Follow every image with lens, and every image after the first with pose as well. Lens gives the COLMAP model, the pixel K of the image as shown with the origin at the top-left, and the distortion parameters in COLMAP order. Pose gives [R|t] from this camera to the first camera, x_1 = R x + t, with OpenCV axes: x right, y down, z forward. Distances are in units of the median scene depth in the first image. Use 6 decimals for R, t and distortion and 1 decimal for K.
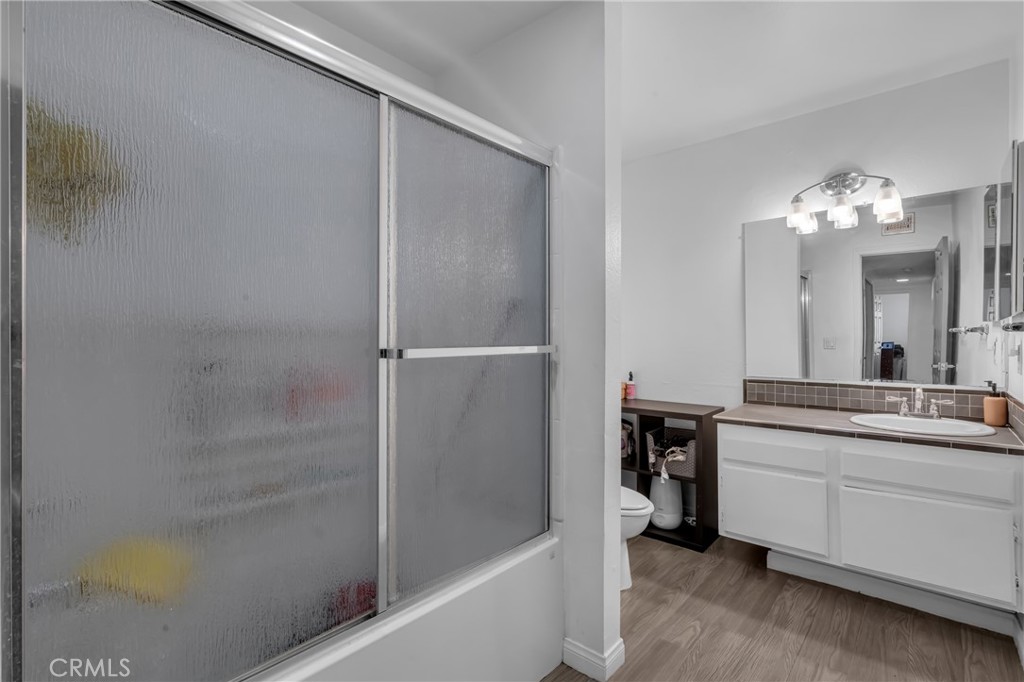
lens RADIAL K [[476.4, 0, 503.8], [0, 476.4, 340.0], [0, 0, 1]] dist [-0.004092, -0.000442]
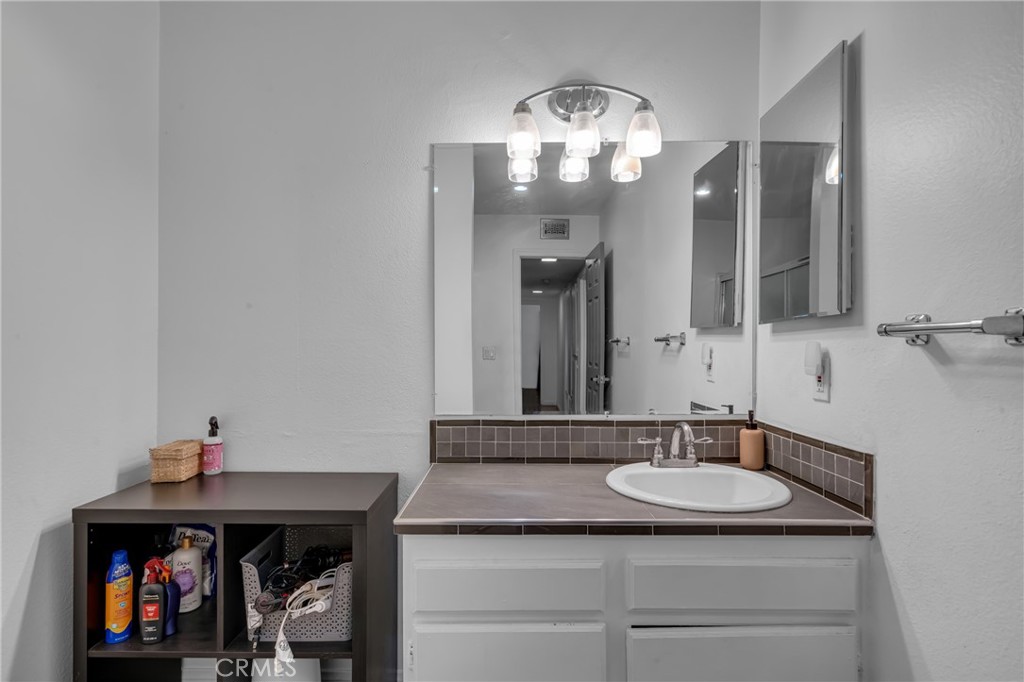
lens RADIAL K [[521.3, 0, 509.9], [0, 521.3, 346.5], [0, 0, 1]] dist [0.007715, 0.000574]
pose [[0.753875, 0.007316, 0.656978, 0.175279], [-0.001482, 0.999954, -0.009434, 0.000858], [-0.657017, 0.006138, 0.753851, 0.493175]]
